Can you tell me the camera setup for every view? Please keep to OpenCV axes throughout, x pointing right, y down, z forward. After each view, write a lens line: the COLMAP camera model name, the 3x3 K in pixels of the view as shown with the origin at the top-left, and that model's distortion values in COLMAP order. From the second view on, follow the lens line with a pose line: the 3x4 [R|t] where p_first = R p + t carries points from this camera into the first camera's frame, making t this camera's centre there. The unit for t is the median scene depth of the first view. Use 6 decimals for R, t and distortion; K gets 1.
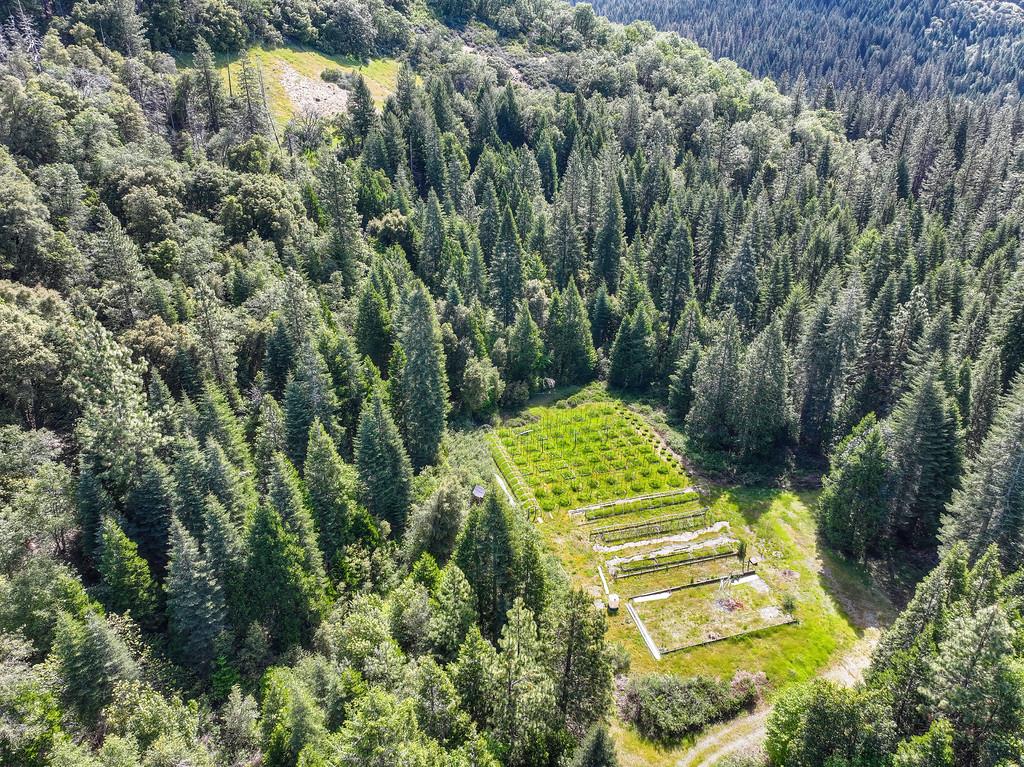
lens RADIAL K [[745.0, 0, 511.2], [0, 745.0, 392.9], [0, 0, 1]] dist [-0.014707, 0.030257]
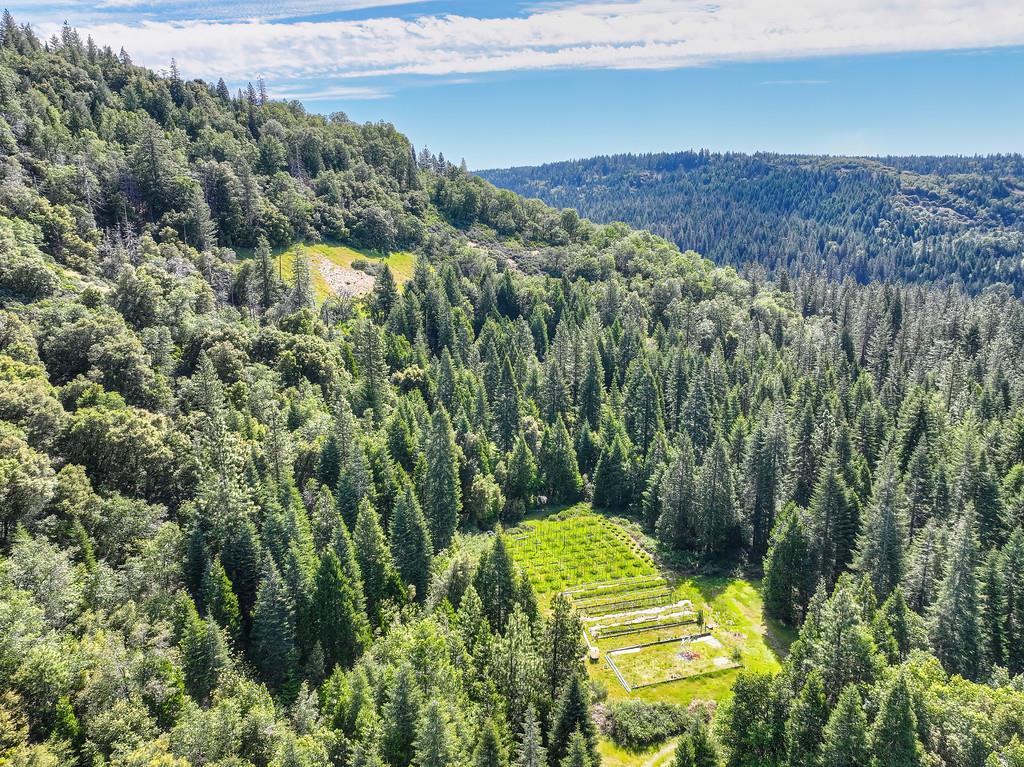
lens RADIAL K [[745.0, 0, 505.9], [0, 745.0, 387.2], [0, 0, 1]] dist [-0.014707, 0.030257]
pose [[0.999984, -0.004455, -0.003486, -0.002330], [0.003472, 0.969859, -0.243641, 0.107717], [0.004466, 0.243625, 0.969859, -0.214734]]
